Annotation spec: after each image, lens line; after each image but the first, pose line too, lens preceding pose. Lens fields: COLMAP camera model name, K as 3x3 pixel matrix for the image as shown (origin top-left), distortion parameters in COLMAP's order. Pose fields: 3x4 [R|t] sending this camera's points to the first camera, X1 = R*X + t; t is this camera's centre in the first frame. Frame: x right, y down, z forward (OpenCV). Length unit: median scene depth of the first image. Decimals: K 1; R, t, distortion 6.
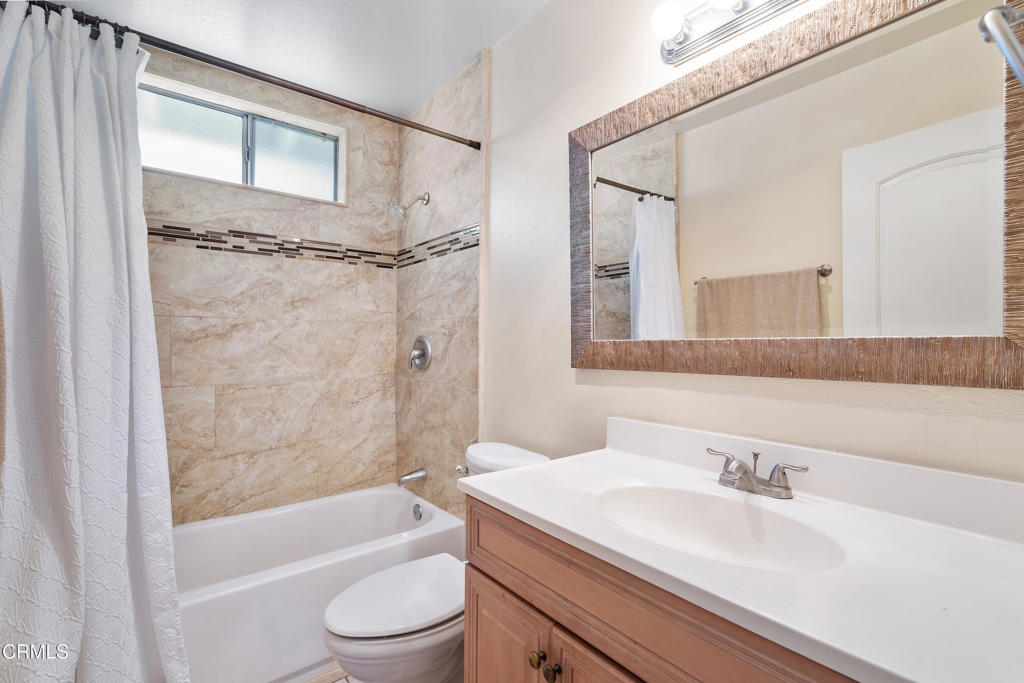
lens RADIAL K [[467.8, 0, 512.0], [0, 467.8, 346.3], [0, 0, 1]] dist [-0.005744, 0.000174]
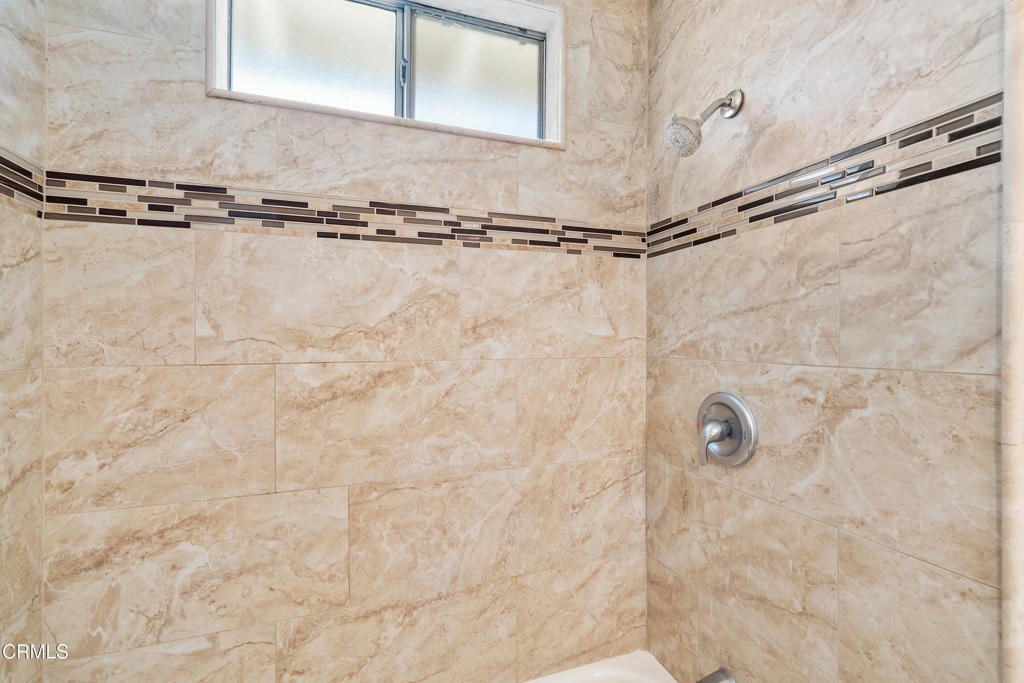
lens RADIAL K [[467.8, 0, 512.0], [0, 467.8, 346.3], [0, 0, 1]] dist [-0.005744, 0.000174]
pose [[0.945657, -0.000999, -0.325165, -0.250550], [0.001828, 0.999996, 0.002245, -0.073919], [0.325161, -0.002718, 0.945655, 0.495131]]
